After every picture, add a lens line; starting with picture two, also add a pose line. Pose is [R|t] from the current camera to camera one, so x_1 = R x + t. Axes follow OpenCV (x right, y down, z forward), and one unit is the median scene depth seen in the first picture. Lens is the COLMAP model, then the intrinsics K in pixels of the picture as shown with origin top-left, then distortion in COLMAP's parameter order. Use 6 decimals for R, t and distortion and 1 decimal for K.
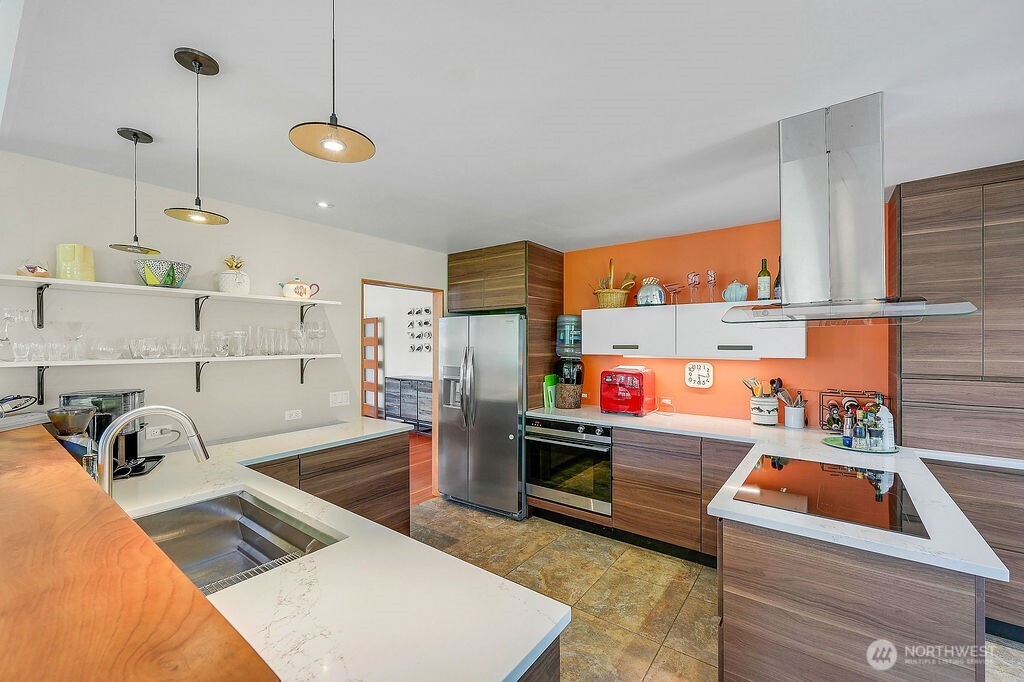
lens RADIAL K [[403.6, 0, 512.0], [0, 403.6, 341.0], [0, 0, 1]] dist [0.000221, -0.000047]
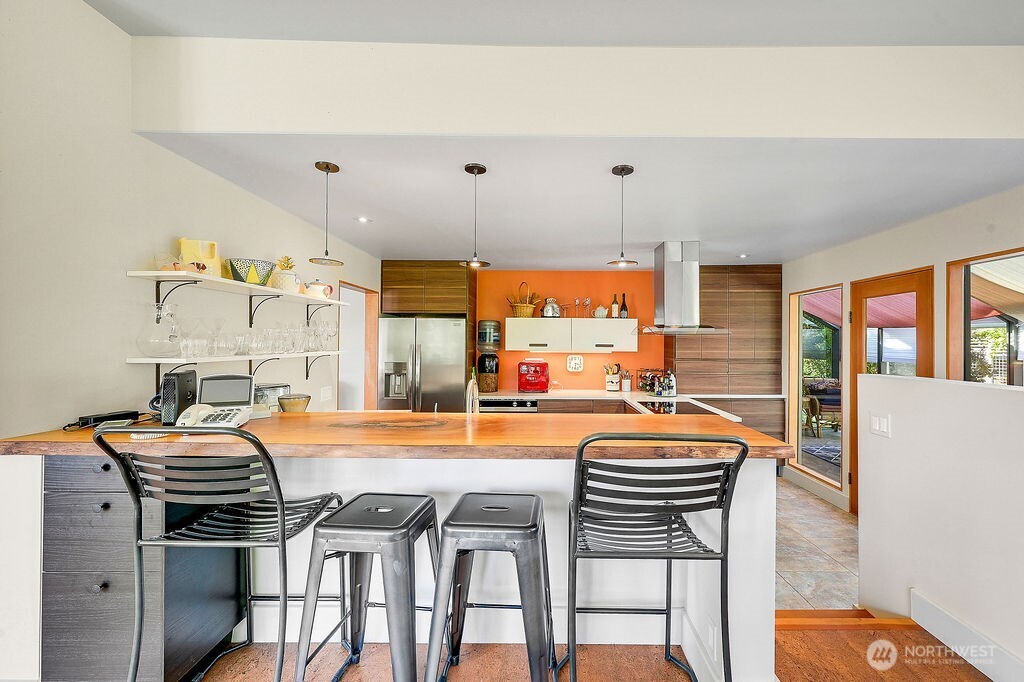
lens RADIAL K [[423.0, 0, 529.6], [0, 423.0, 338.9], [0, 0, 1]] dist [0.000919, 0.000129]
pose [[0.797974, 0.011185, 0.602588, -0.649399], [-0.010813, 0.999933, -0.004241, -0.000868], [-0.602595, -0.003131, 0.798041, -0.190338]]
